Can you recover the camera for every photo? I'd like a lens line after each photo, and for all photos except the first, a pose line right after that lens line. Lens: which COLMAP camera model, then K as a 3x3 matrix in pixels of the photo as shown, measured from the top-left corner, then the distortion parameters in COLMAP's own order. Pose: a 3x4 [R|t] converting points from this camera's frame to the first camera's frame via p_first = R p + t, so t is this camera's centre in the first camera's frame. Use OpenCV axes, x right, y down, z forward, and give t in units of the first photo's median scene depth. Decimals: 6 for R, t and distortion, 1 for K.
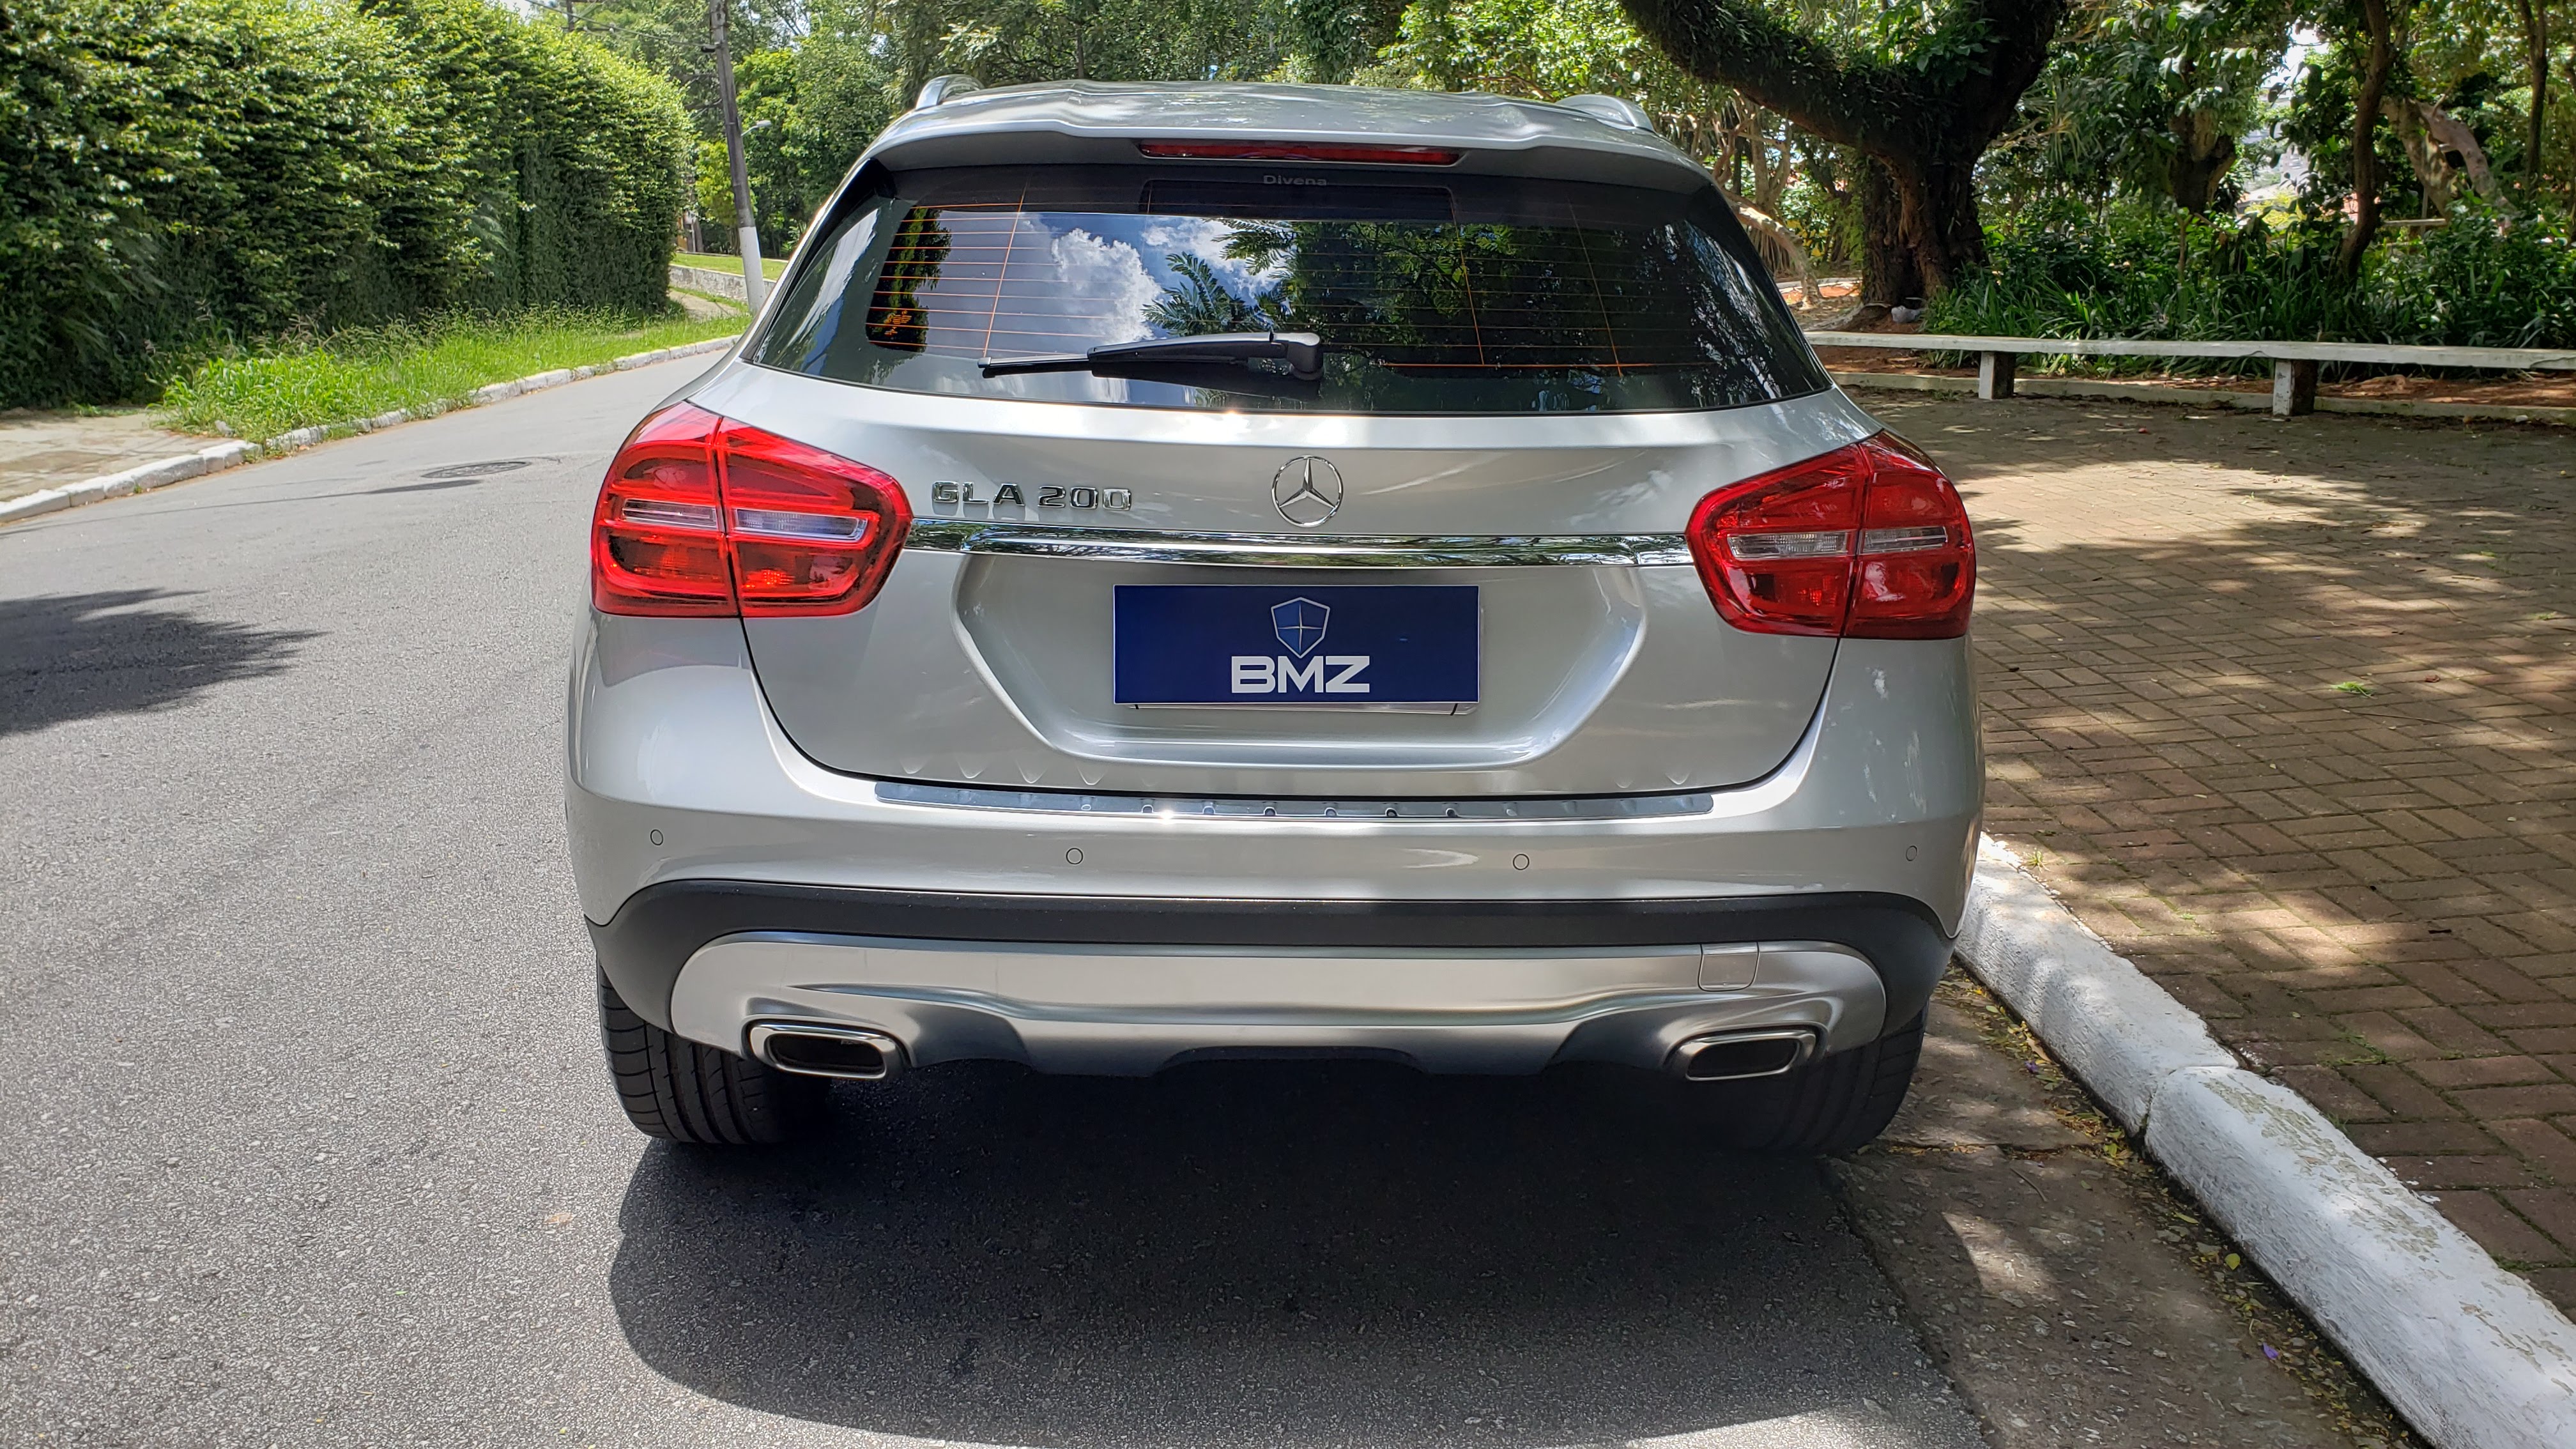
lens RADIAL K [[1926.6, 0, 1292.0], [0, 1926.6, 666.7], [0, 0, 1]] dist [0.048479, -0.000557]
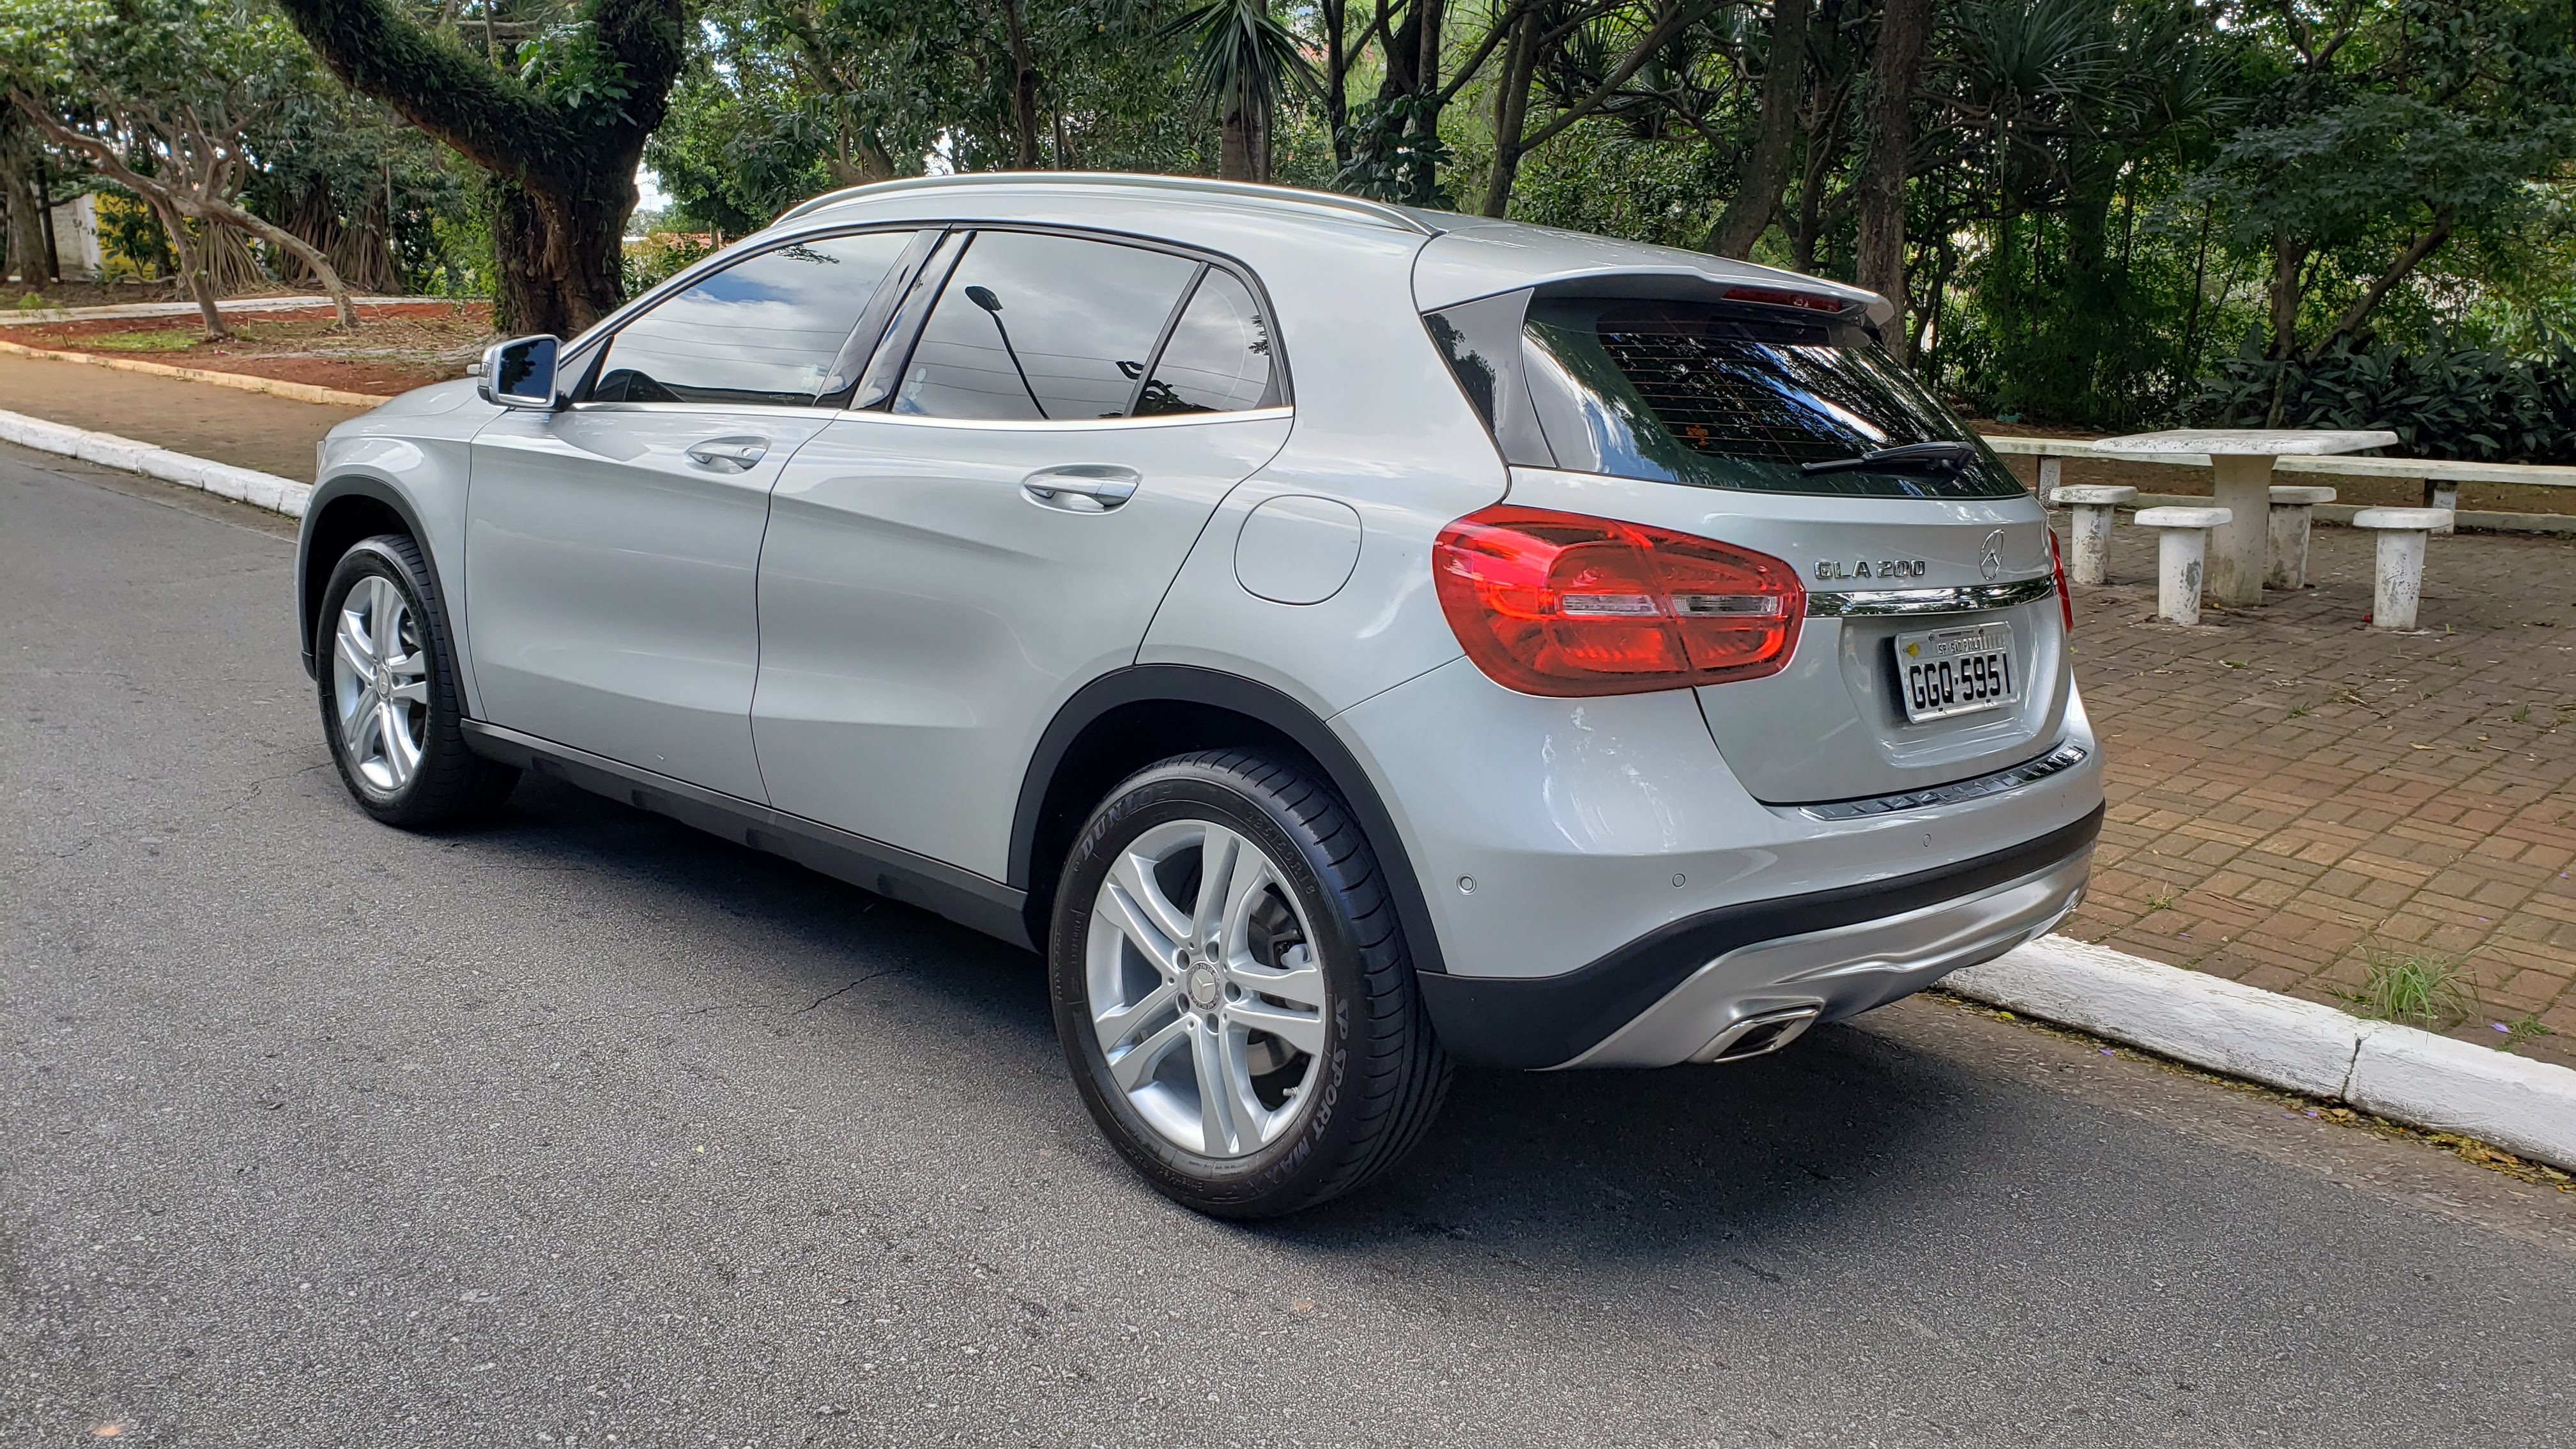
lens RADIAL K [[1926.6, 0, 1292.0], [0, 1926.6, 666.7], [0, 0, 1]] dist [0.048479, -0.000557]
pose [[0.722611, -0.090416, 0.685316, -1.092300], [0.099456, 0.994693, 0.026365, -0.080970], [-0.684063, 0.049107, 0.727768, 0.279115]]
